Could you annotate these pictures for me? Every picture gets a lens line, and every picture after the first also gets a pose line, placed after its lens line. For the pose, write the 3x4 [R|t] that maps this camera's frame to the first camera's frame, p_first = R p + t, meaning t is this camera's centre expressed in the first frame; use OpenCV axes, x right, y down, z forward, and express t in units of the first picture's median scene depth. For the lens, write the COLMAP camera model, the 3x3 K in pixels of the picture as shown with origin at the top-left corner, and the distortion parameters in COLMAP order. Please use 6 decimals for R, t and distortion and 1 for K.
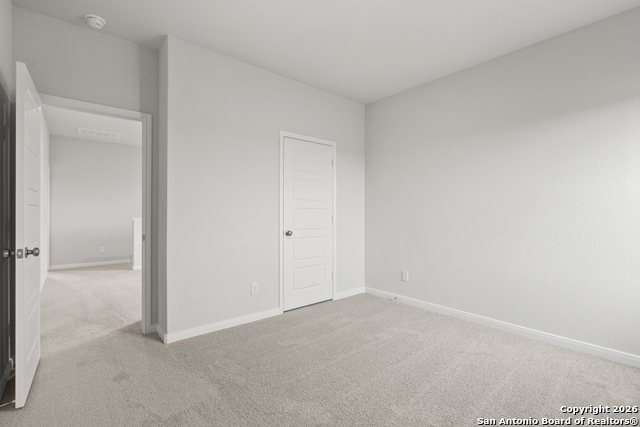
lens RADIAL K [[295.7, 0, 320.0], [0, 295.7, 213.5], [0, 0, 1]] dist [0.000386, 0.000070]
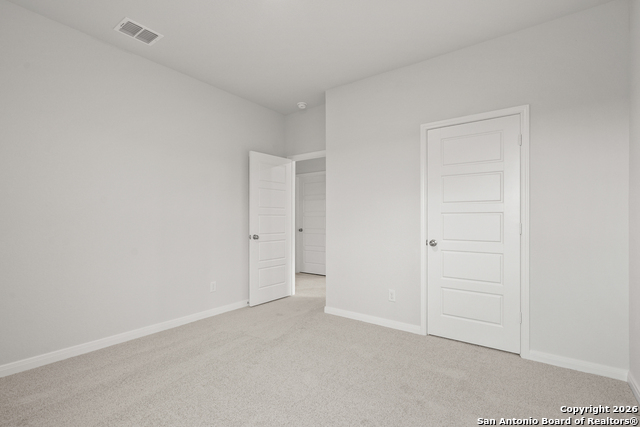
lens RADIAL K [[299.5, 0, 318.4], [0, 299.5, 217.9], [0, 0, 1]] dist [-0.003616, -0.000461]
pose [[0.224203, 0.003923, -0.974535, 0.645526], [0.004890, 0.999975, 0.005150, -0.011037], [0.974530, -0.005920, 0.224178, 0.493906]]
